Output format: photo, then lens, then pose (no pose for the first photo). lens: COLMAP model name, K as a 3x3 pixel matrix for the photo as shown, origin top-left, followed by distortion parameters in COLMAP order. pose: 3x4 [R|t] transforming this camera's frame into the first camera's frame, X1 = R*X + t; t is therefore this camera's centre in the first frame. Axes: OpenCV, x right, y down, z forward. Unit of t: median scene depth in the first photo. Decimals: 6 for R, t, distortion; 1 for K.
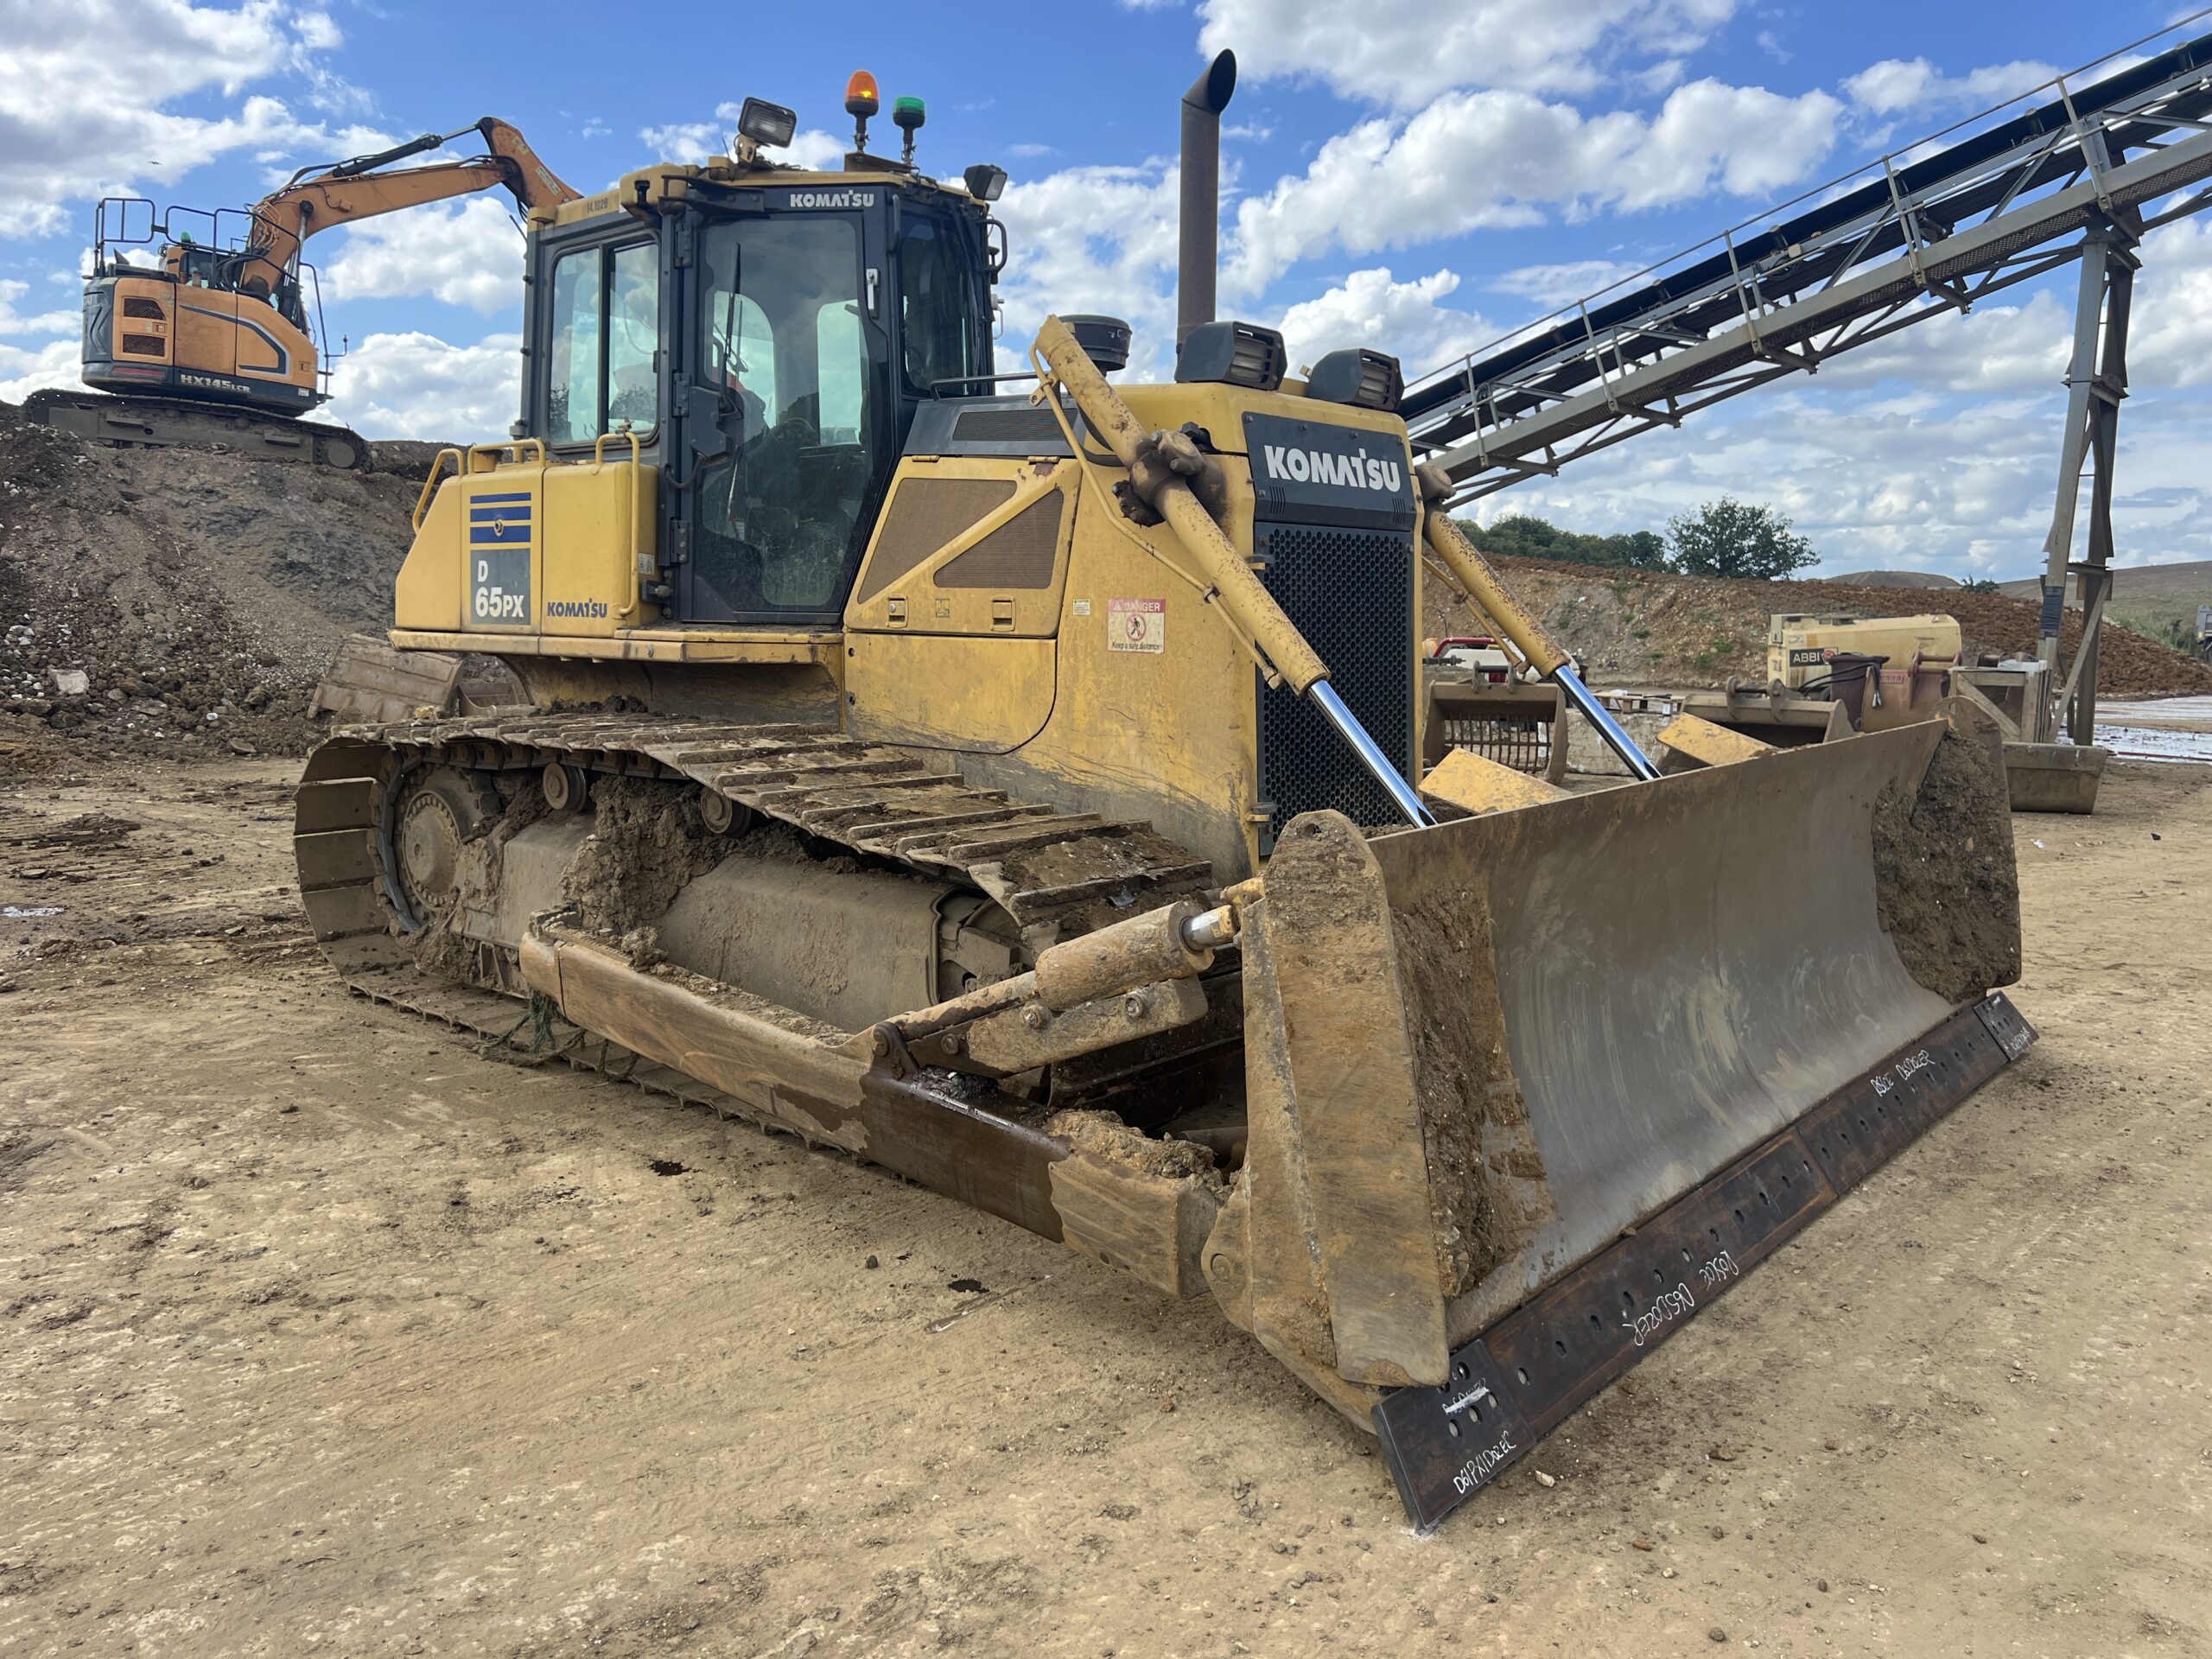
lens RADIAL K [[1642.0, 0, 1171.1], [0, 1642.0, 855.0], [0, 0, 1]] dist [0.087499, -0.202160]
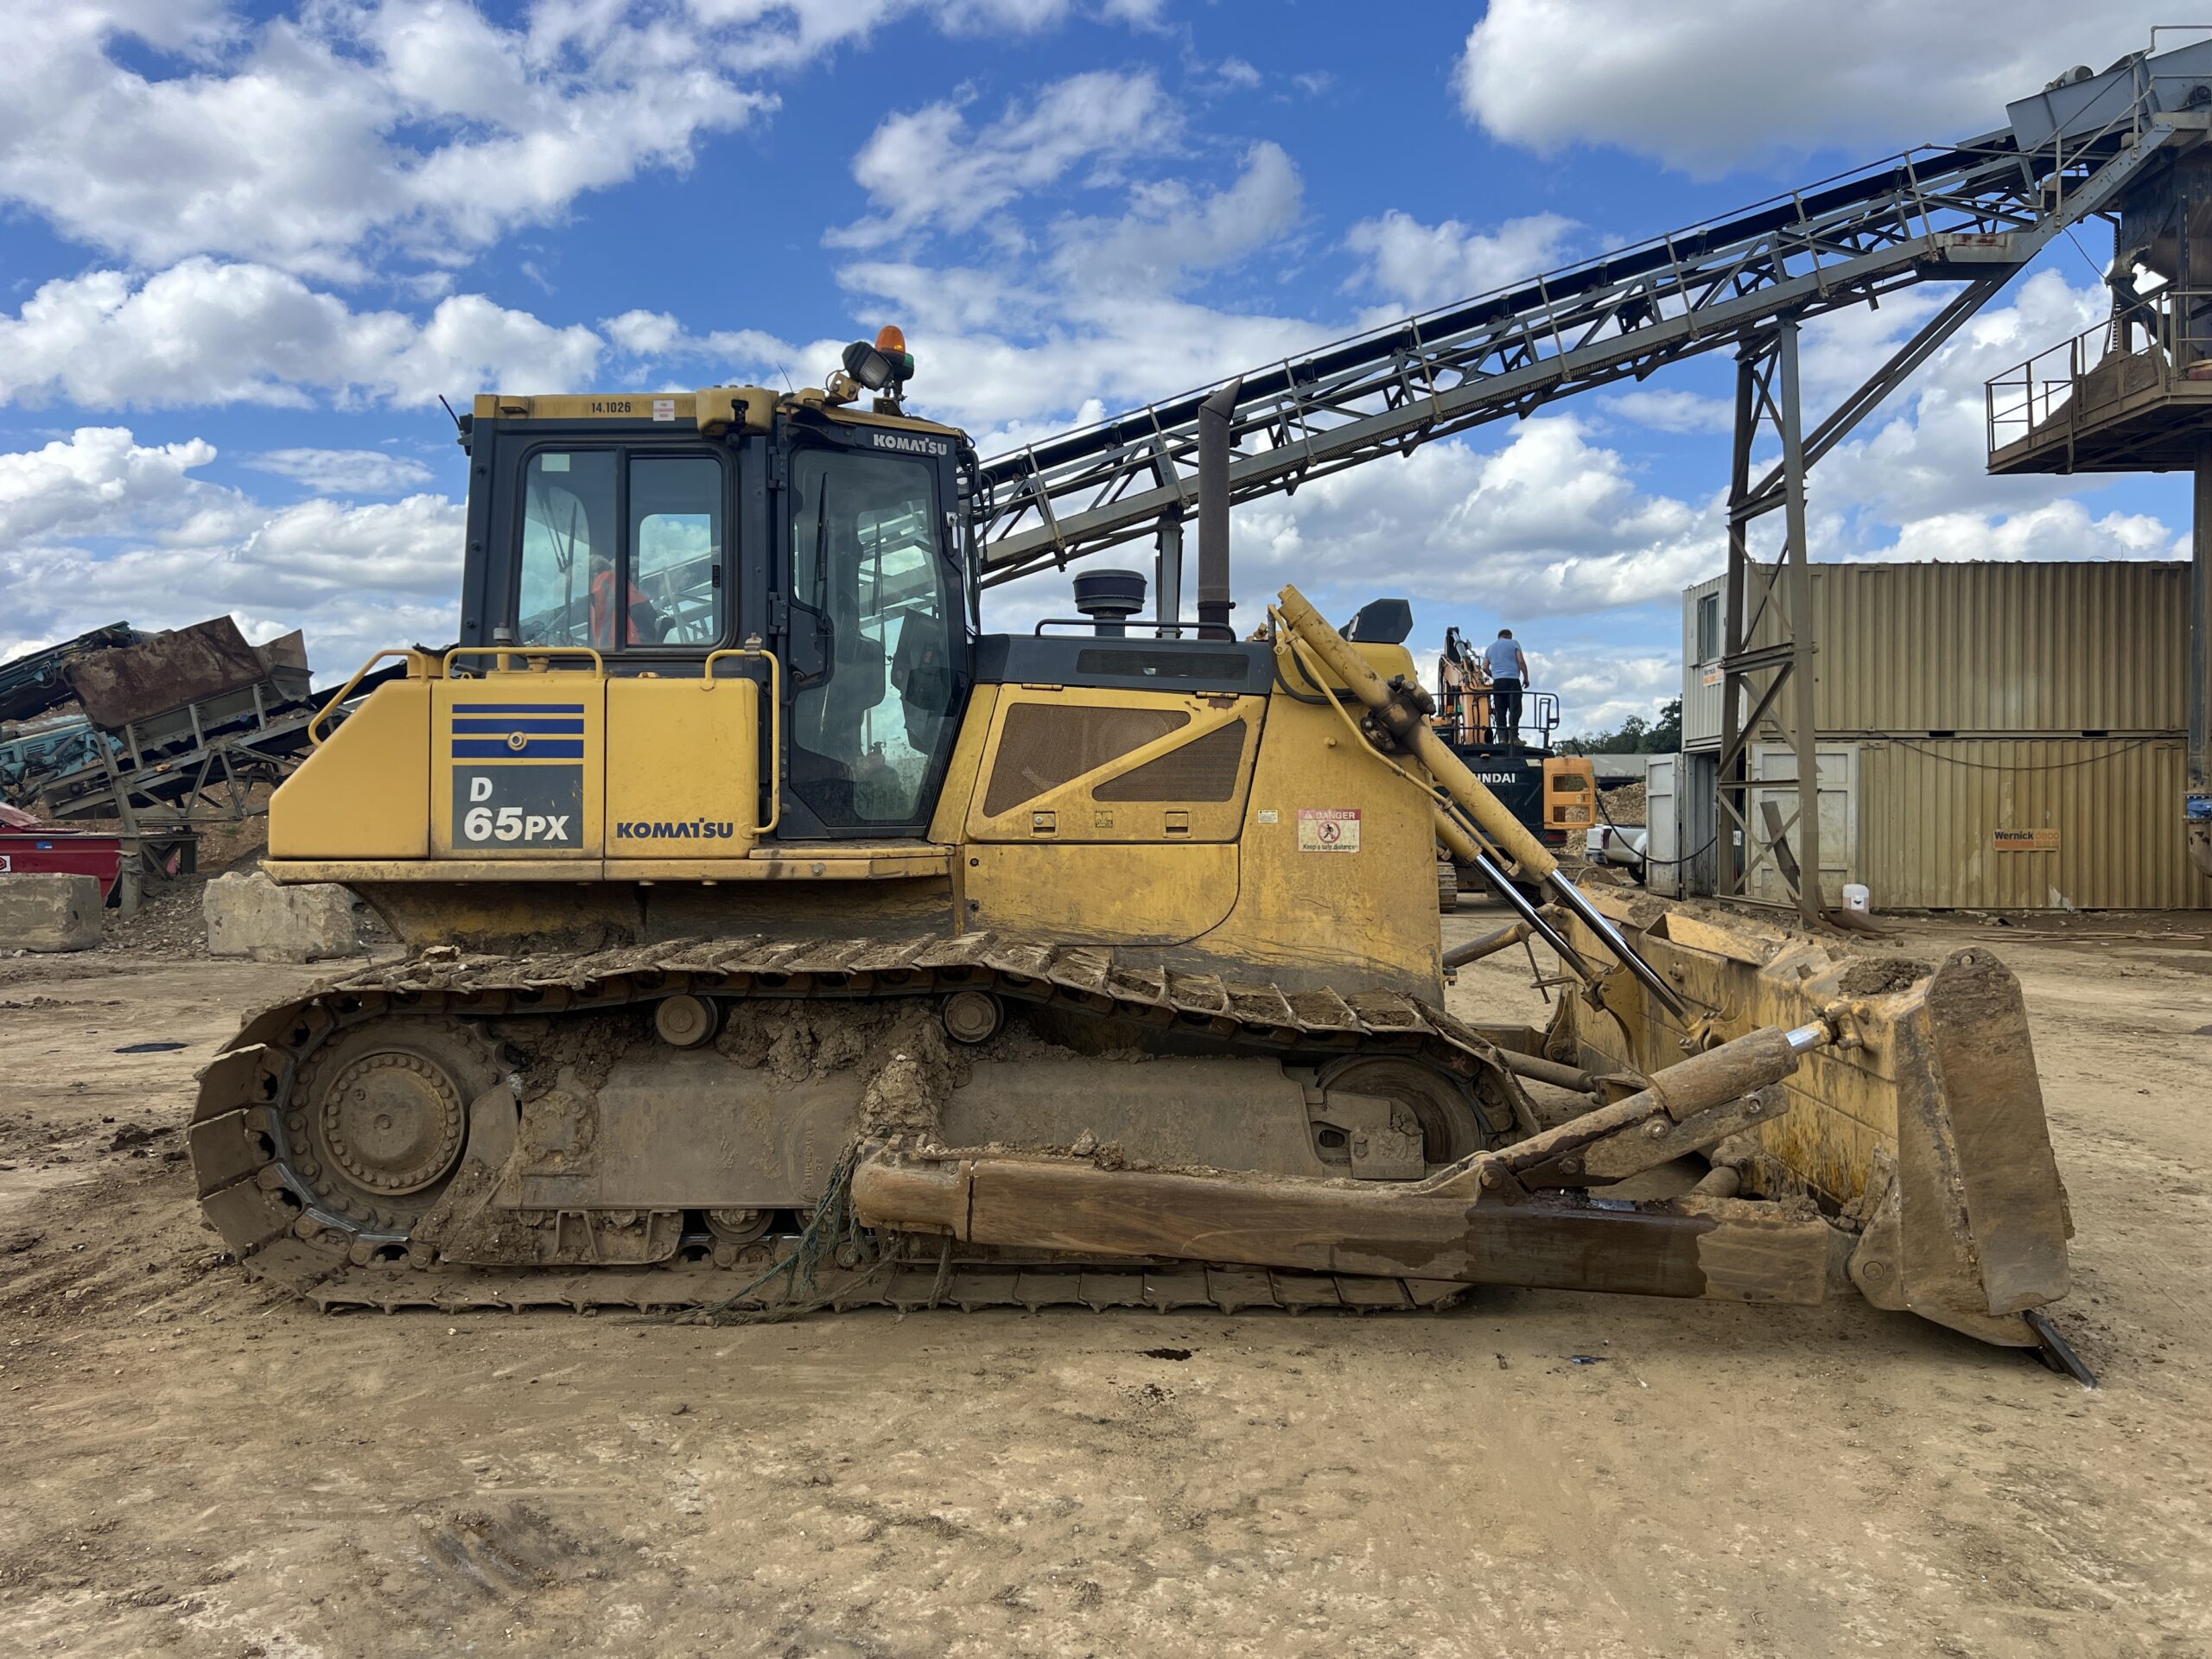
lens RADIAL K [[1653.9, 0, 1096.7], [0, 1653.9, 817.5], [0, 0, 1]] dist [0.054303, -0.061524]
pose [[0.776253, -0.023463, 0.629985, -0.852325], [0.104099, 0.990360, -0.091383, -0.049596], [-0.621768, 0.136517, 0.771212, 0.140956]]
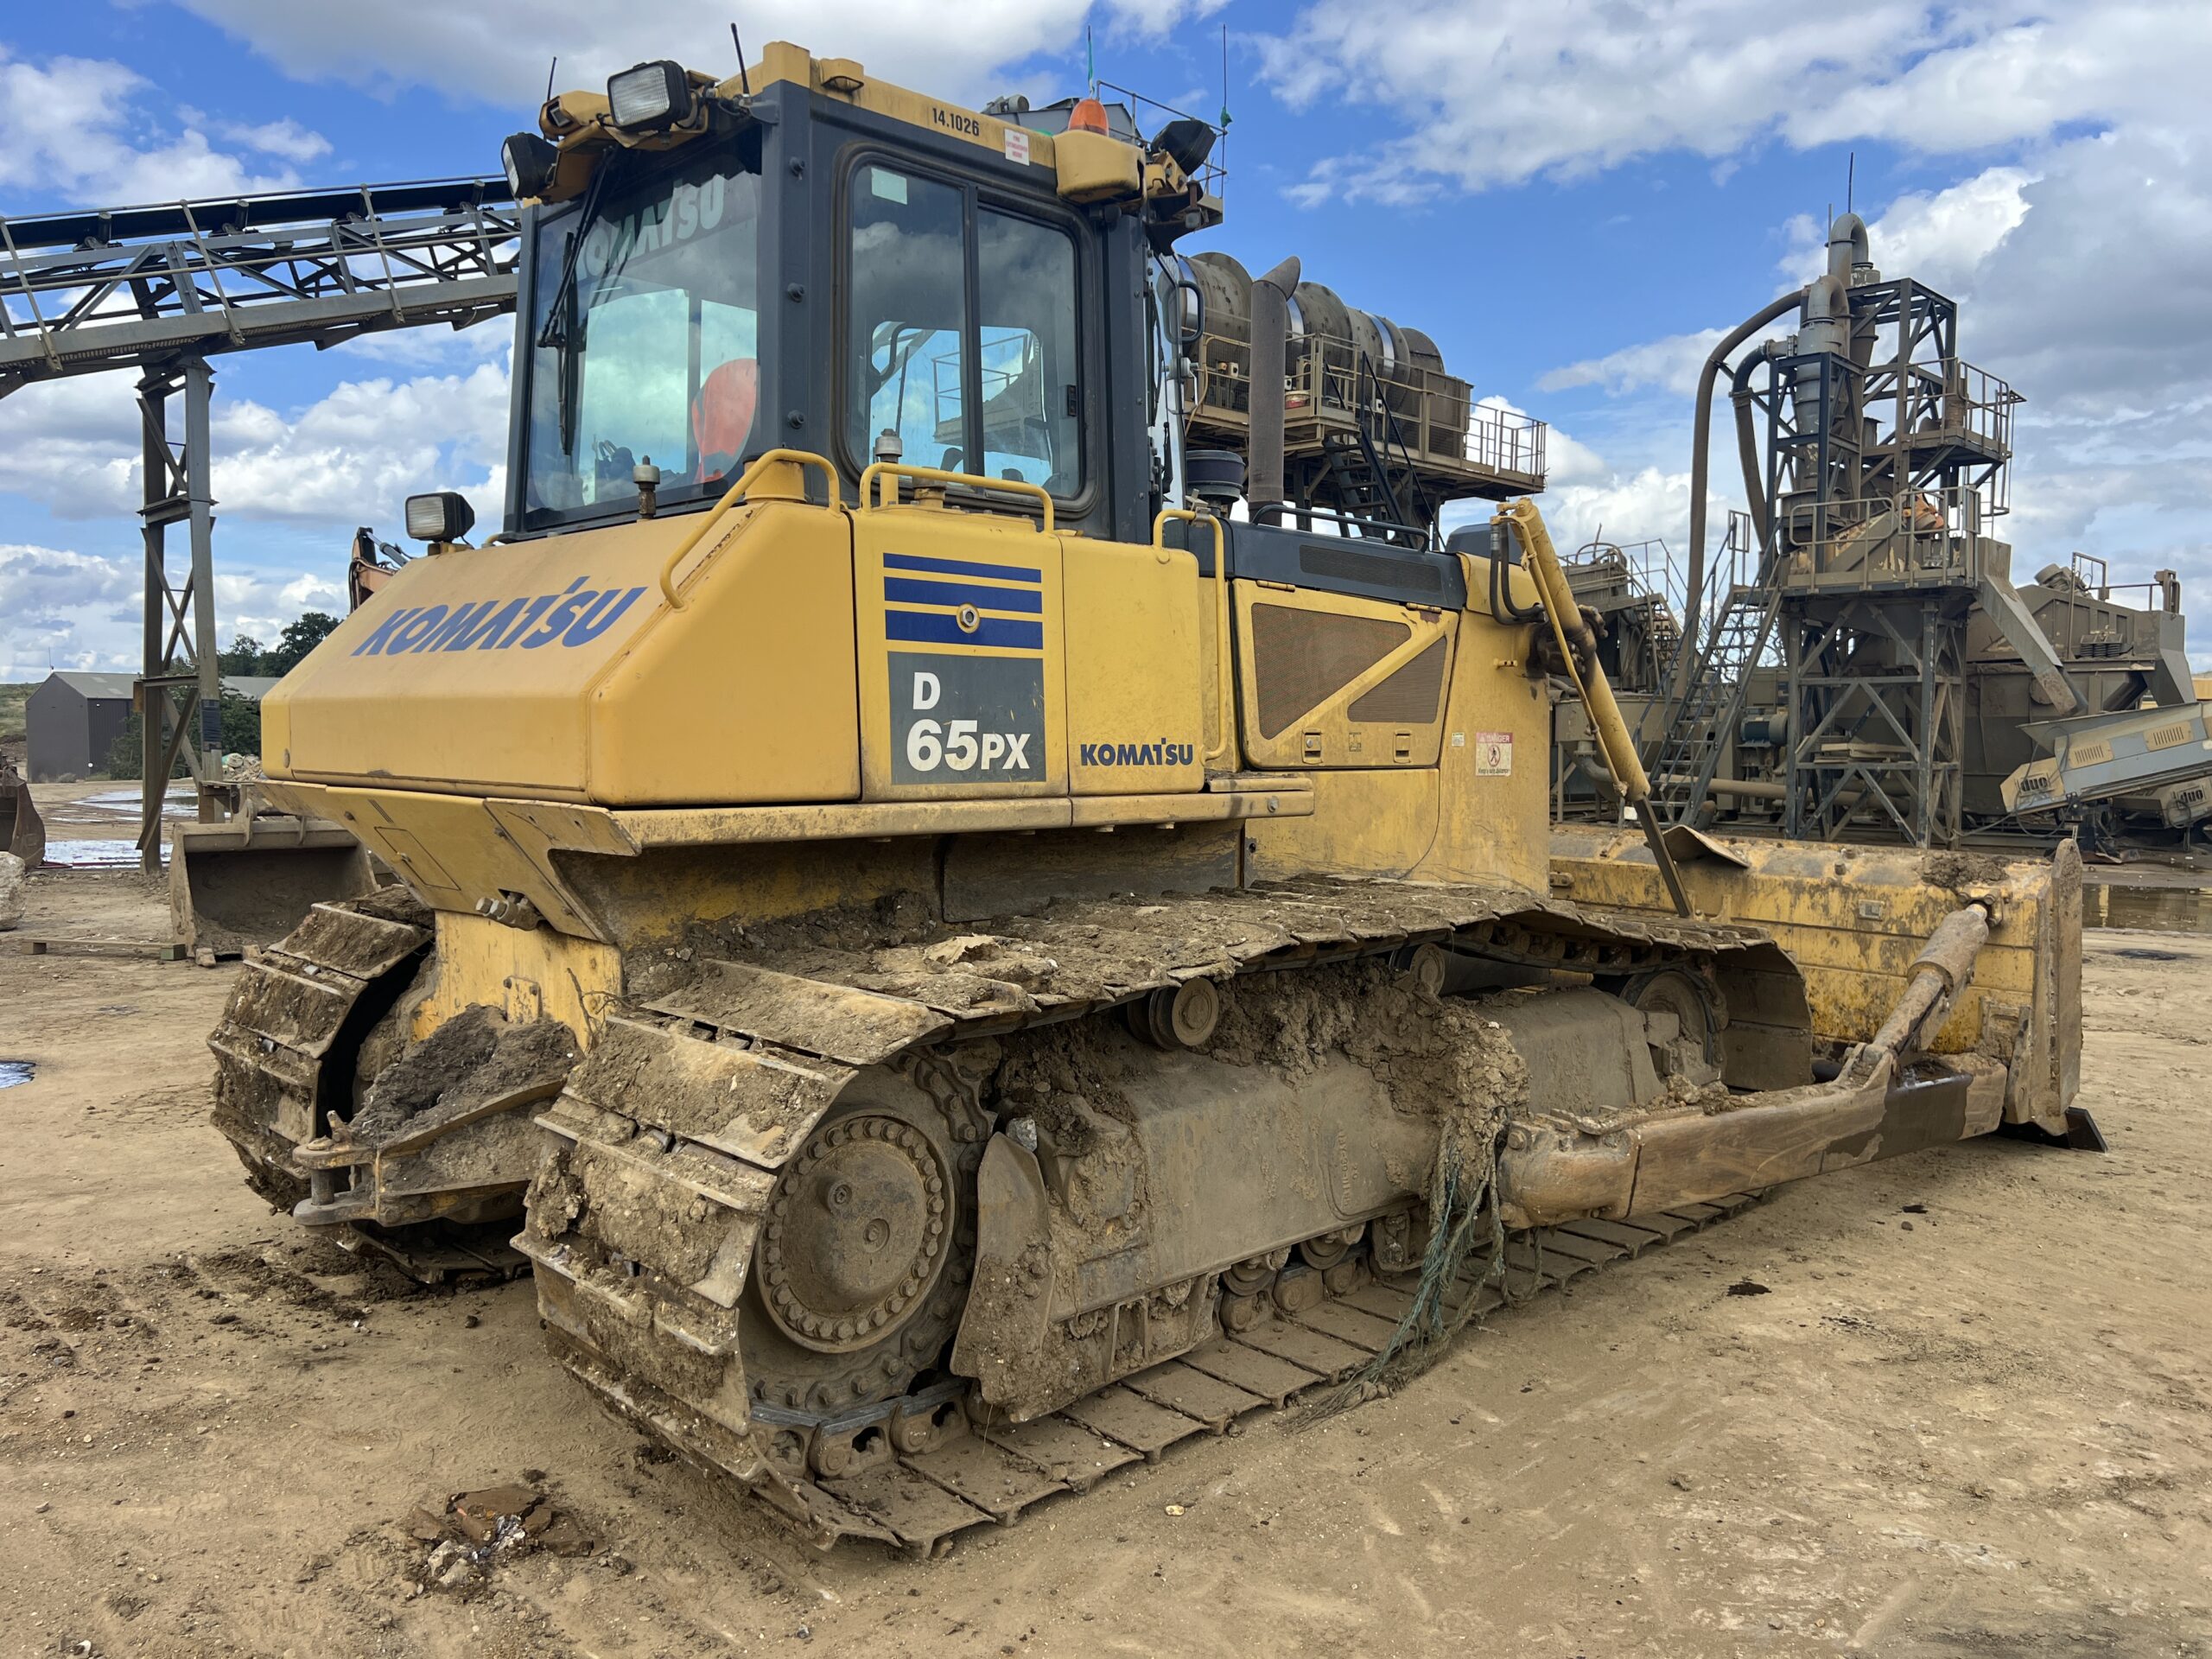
lens RADIAL K [[1637.0, 0, 1129.8], [0, 1637.0, 826.0], [0, 0, 1]] dist [0.081038, -0.091279]
pose [[0.098830, -0.069960, 0.992642, -1.144589], [0.137666, 0.988895, 0.055990, -0.175151], [-0.985536, 0.131119, 0.107364, 1.042218]]
